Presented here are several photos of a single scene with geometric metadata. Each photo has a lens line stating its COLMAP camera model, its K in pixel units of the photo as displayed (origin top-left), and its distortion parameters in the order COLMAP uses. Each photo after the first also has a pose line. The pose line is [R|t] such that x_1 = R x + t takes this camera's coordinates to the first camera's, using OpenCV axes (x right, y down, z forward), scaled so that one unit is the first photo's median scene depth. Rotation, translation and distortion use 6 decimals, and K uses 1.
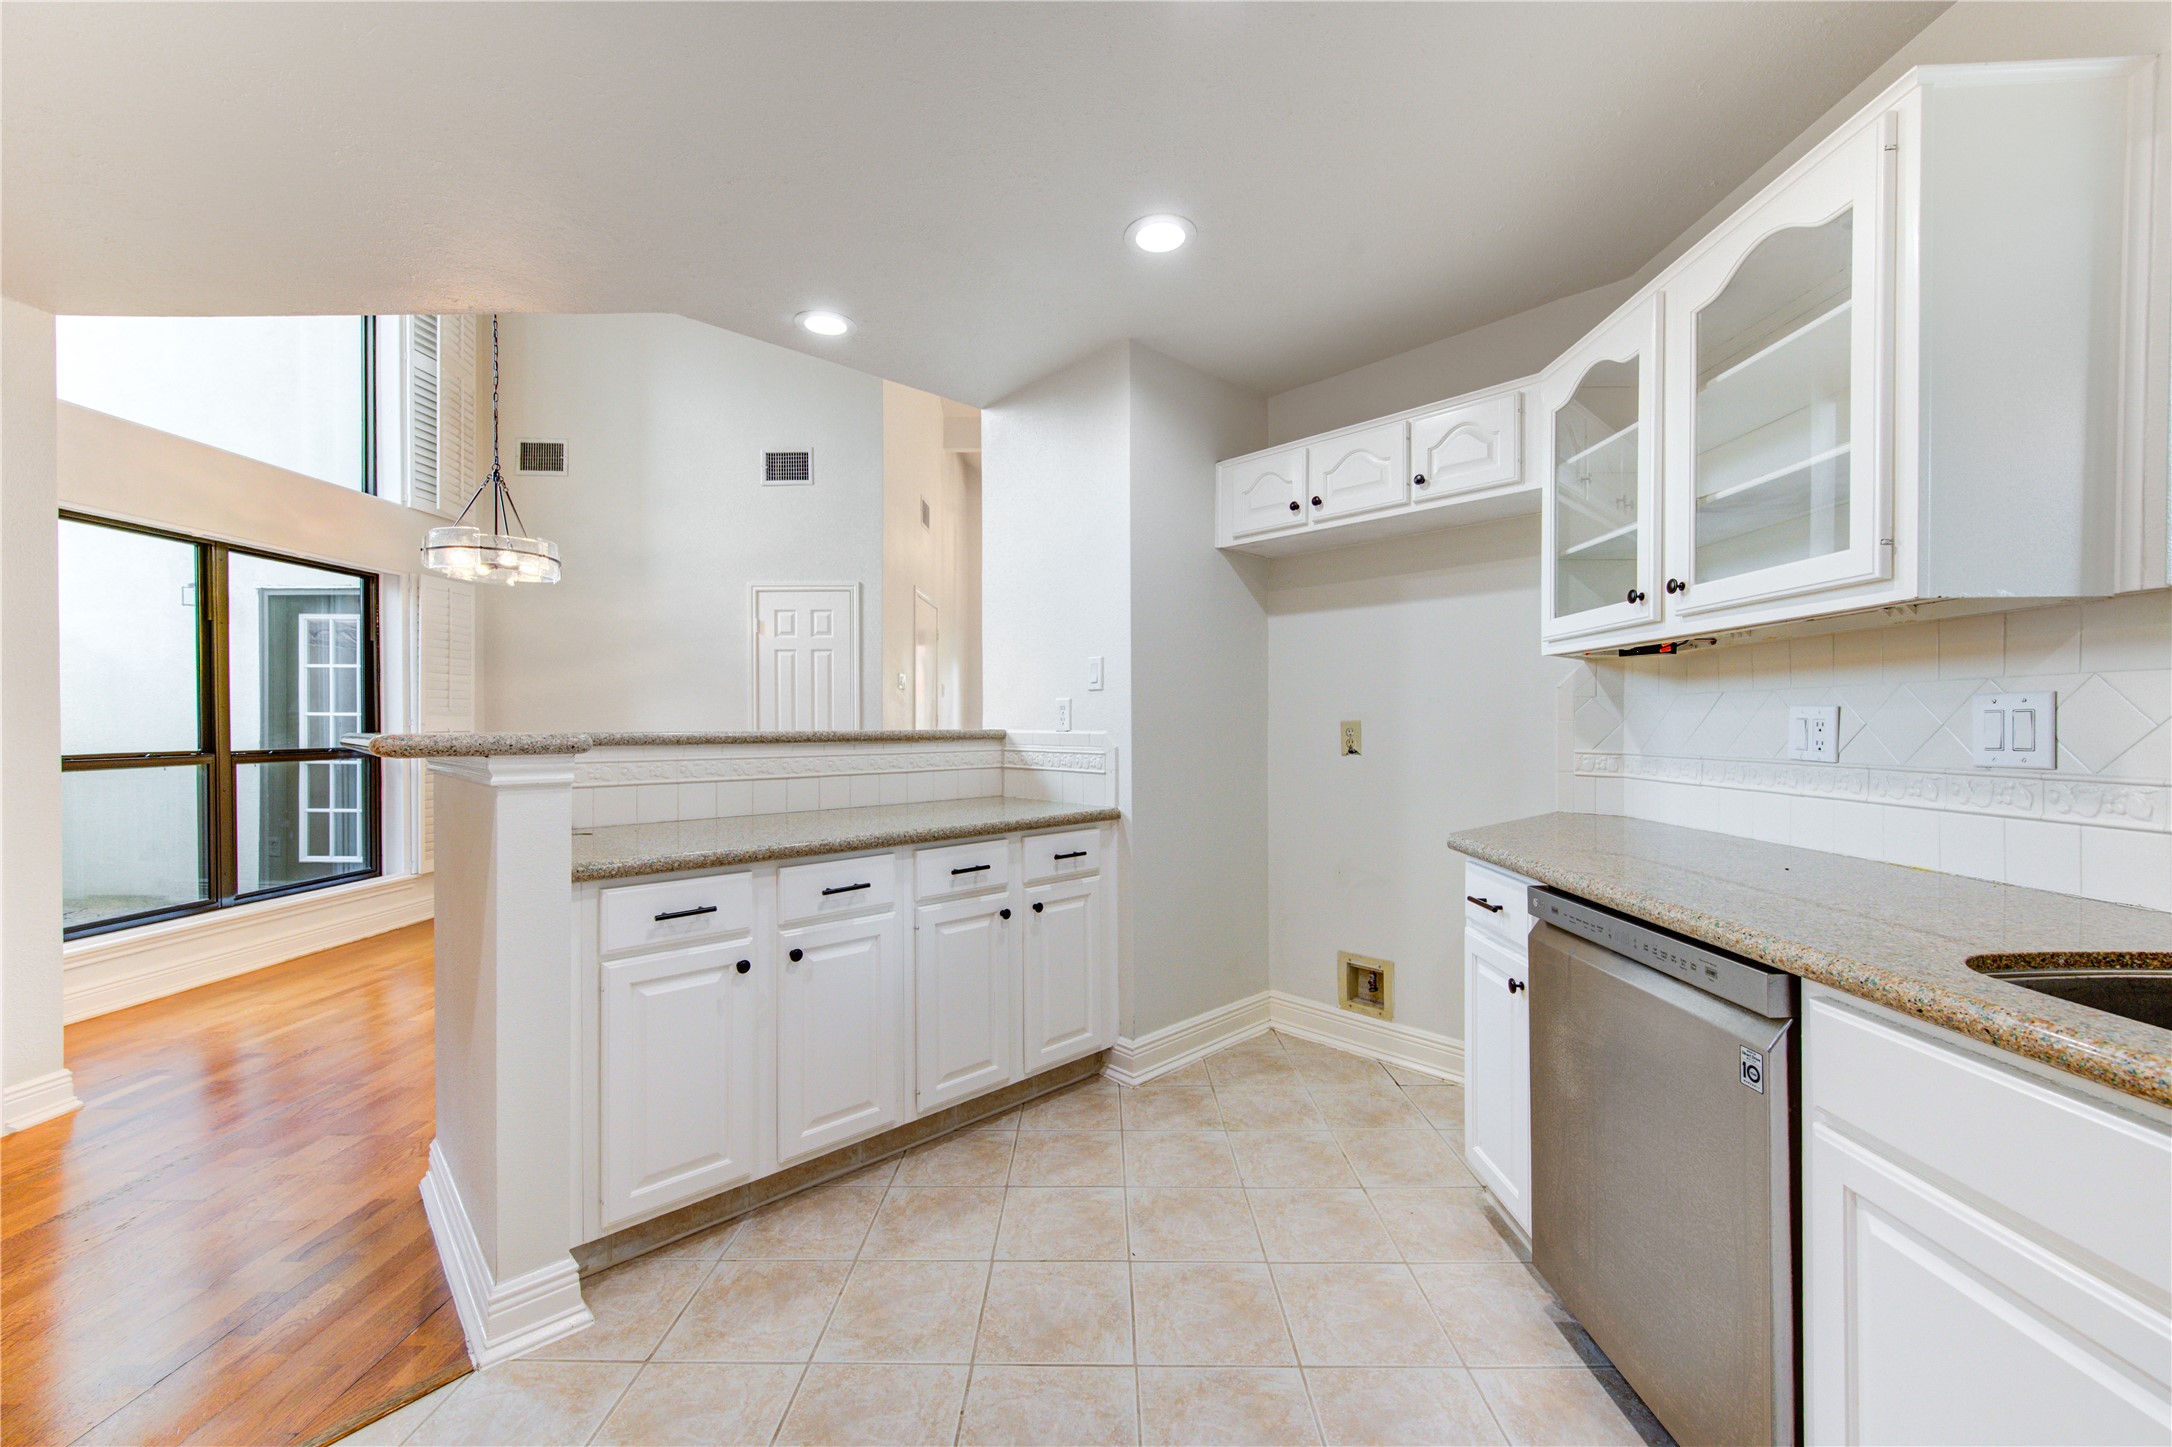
lens RADIAL K [[854.0, 0, 1089.6], [0, 854.0, 732.5], [0, 0, 1]] dist [0.009505, -0.004861]
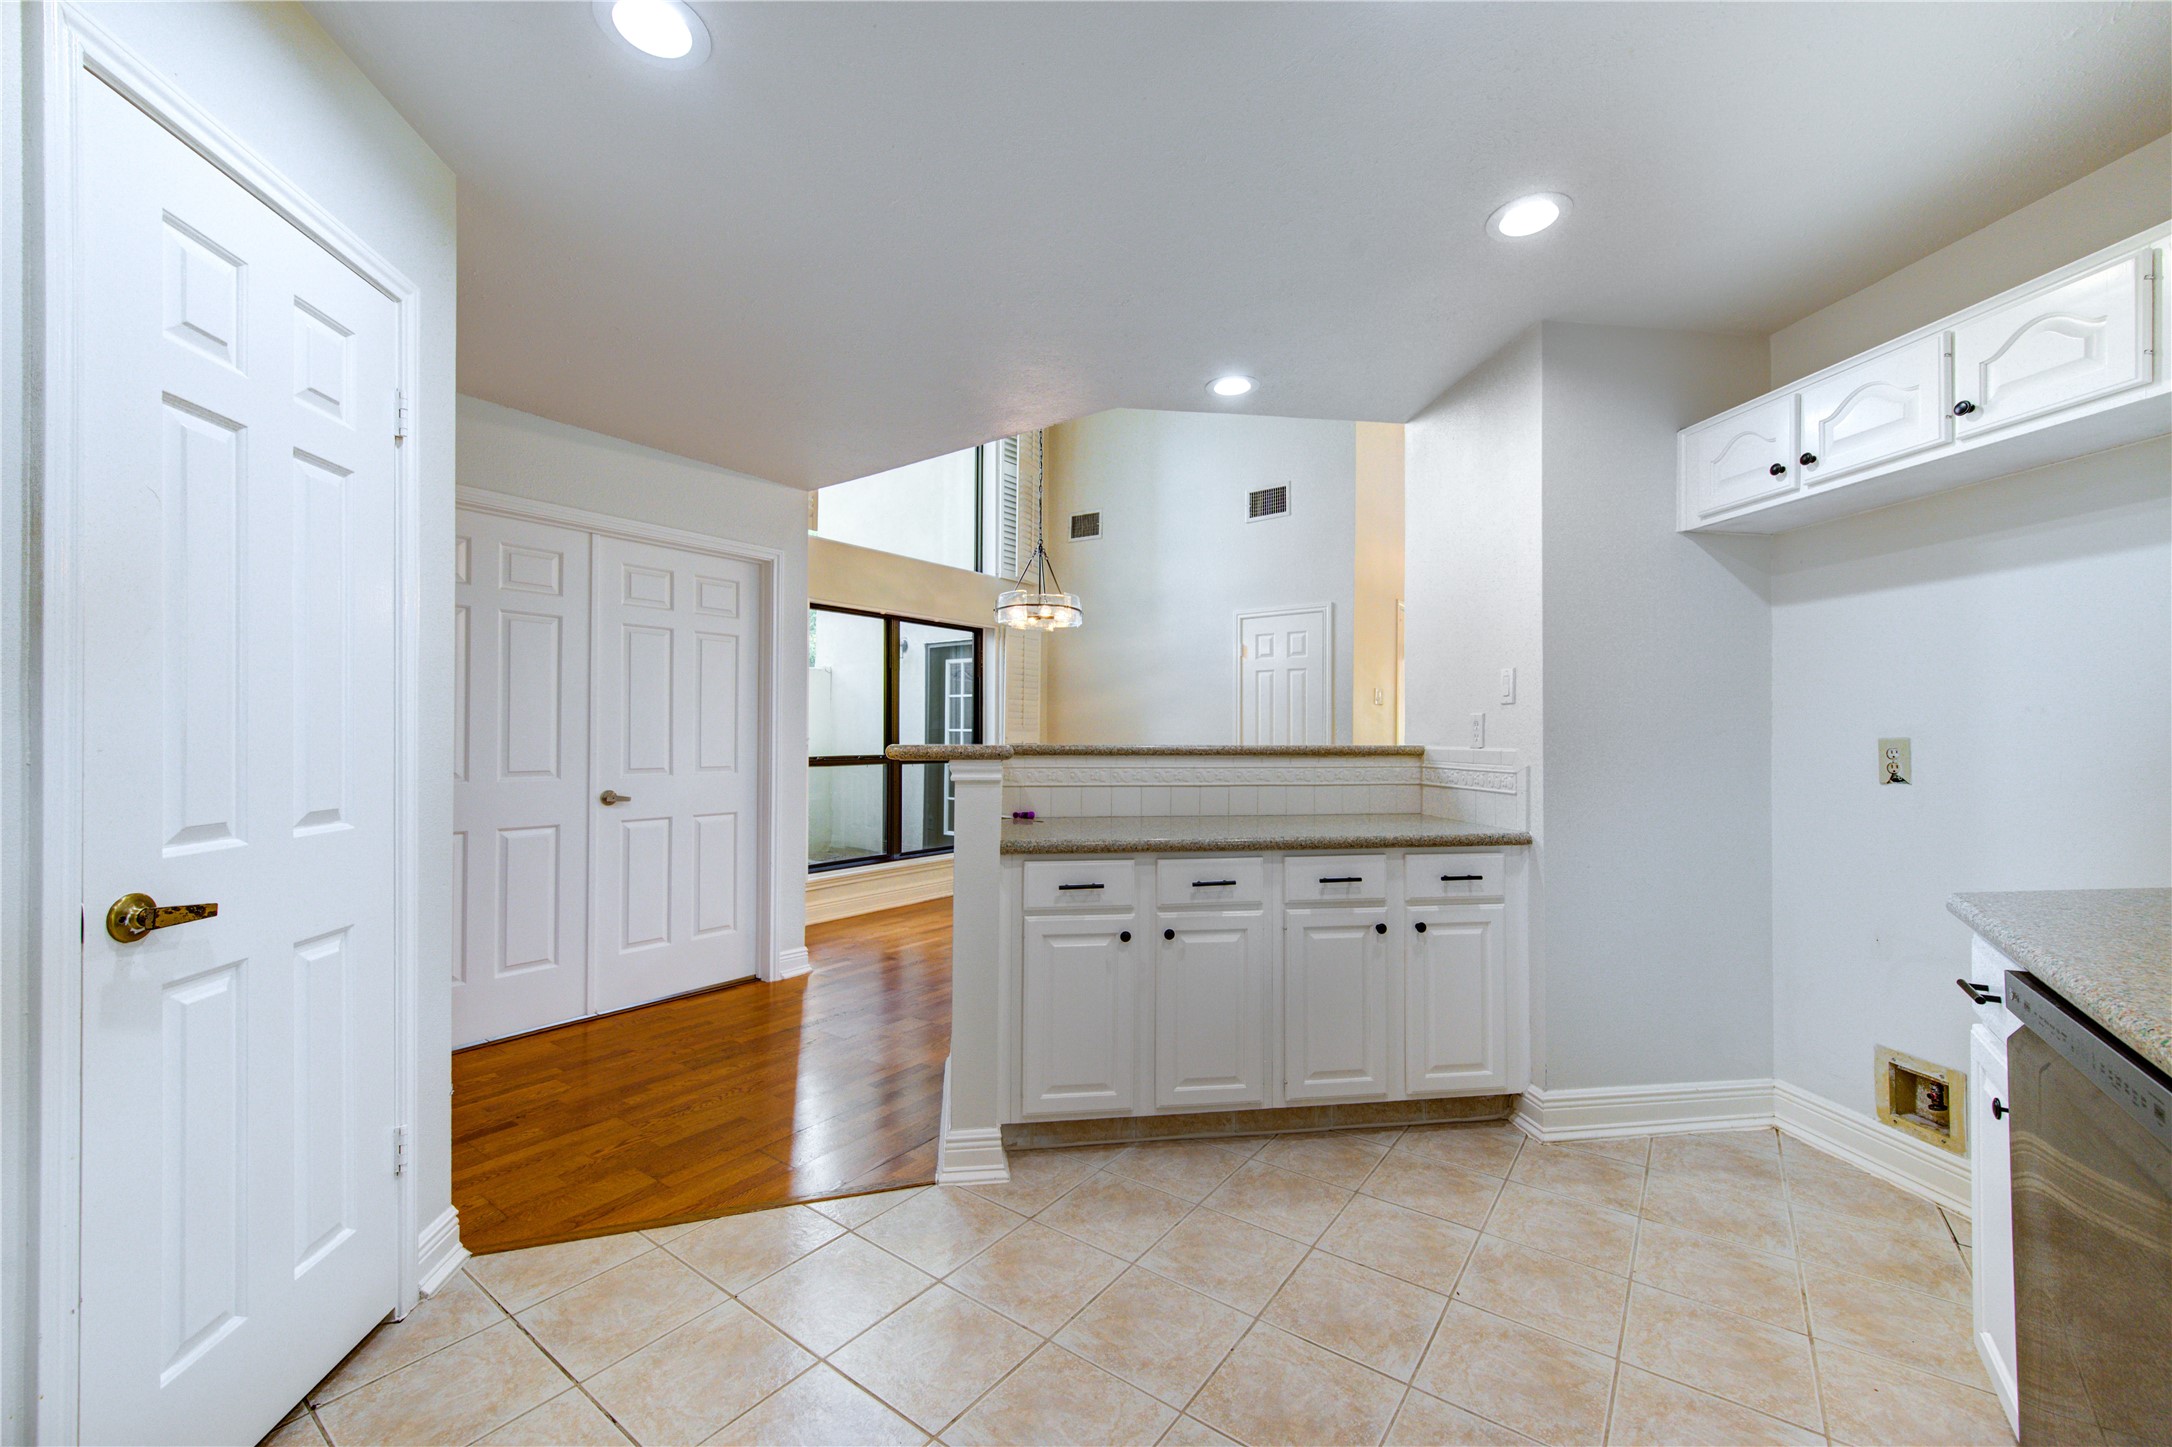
lens RADIAL K [[854.0, 0, 1089.6], [0, 854.0, 732.5], [0, 0, 1]] dist [0.009505, -0.004861]
pose [[0.813947, 0.000402, -0.580939, 0.208169], [-0.010471, 0.999847, -0.013979, -0.000951], [0.580845, 0.017461, 0.813827, -0.024661]]
